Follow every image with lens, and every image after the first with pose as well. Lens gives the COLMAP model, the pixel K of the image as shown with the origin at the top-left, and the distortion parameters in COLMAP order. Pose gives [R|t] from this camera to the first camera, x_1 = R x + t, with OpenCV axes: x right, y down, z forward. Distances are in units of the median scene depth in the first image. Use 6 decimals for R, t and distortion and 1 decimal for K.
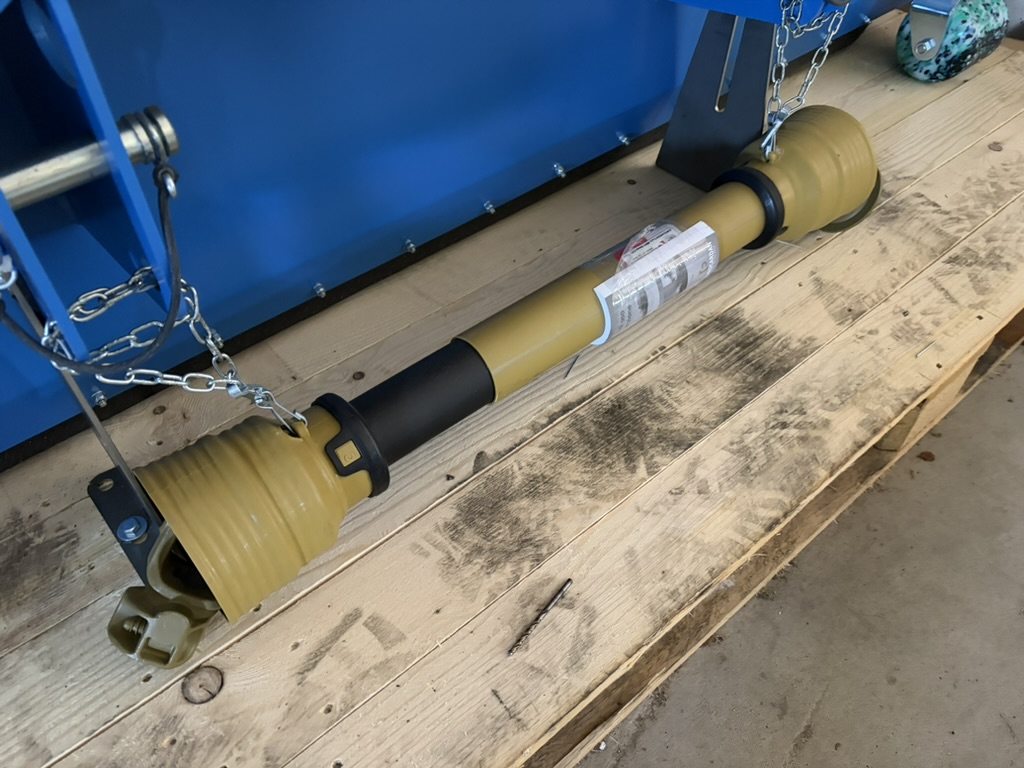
lens RADIAL K [[784.0, 0, 501.9], [0, 784.0, 387.0], [0, 0, 1]] dist [0.031413, -0.046694]
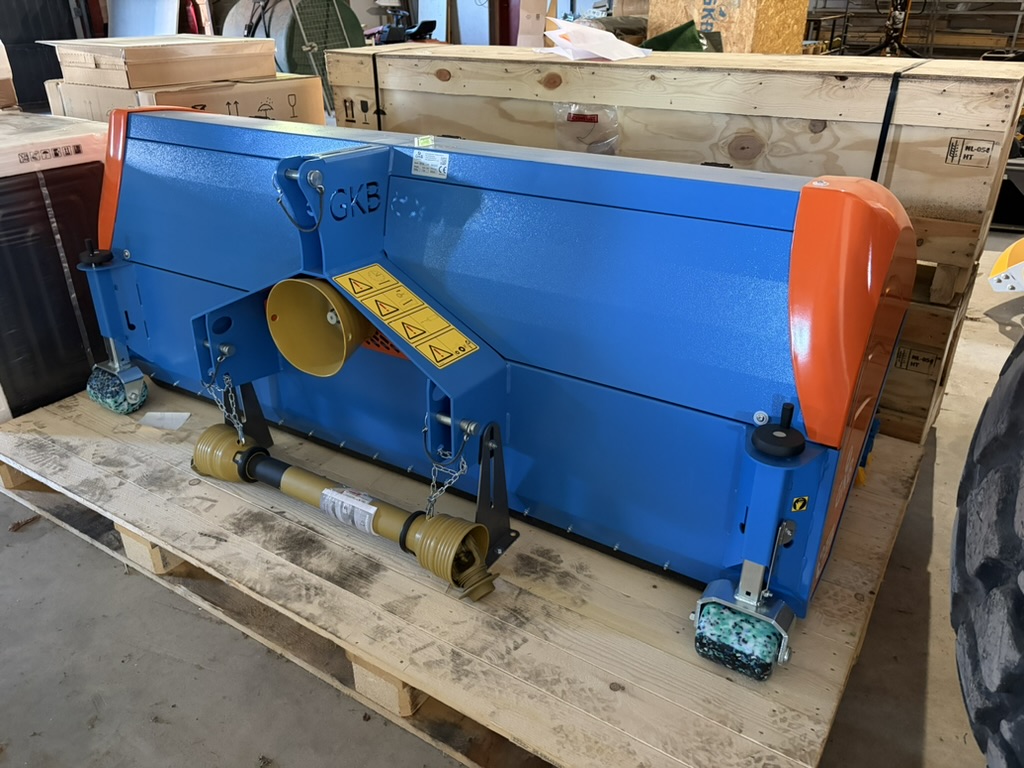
lens RADIAL K [[786.8, 0, 512.0], [0, 786.8, 384.0], [0, 0, 1]] dist [0.006216, 0.015630]
pose [[0.282910, 0.426861, -0.858925, 2.089107], [-0.697367, 0.706366, 0.121348, -0.982069], [0.658514, 0.564656, 0.497517, -0.026274]]
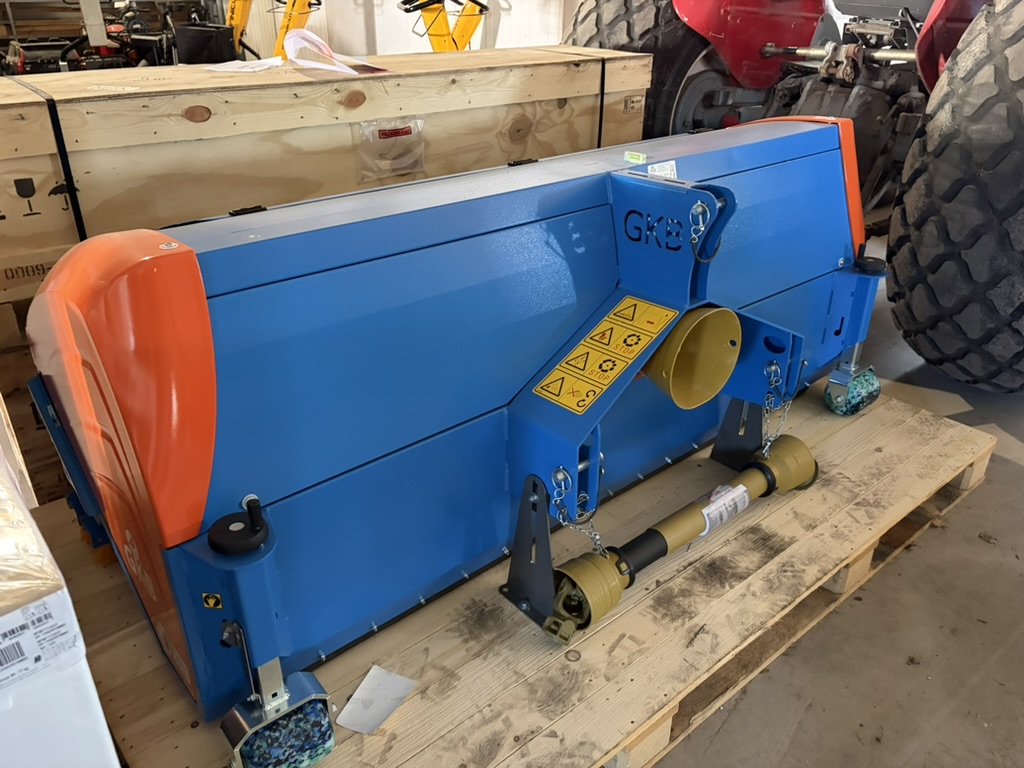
lens RADIAL K [[786.8, 0, 512.0], [0, 786.8, 384.0], [0, 0, 1]] dist [0.006216, 0.015630]
pose [[0.999922, 0.008866, 0.008756, -0.461313], [-0.005427, 0.942378, -0.334506, 0.302963], [-0.011217, 0.334433, 0.942353, -1.332593]]
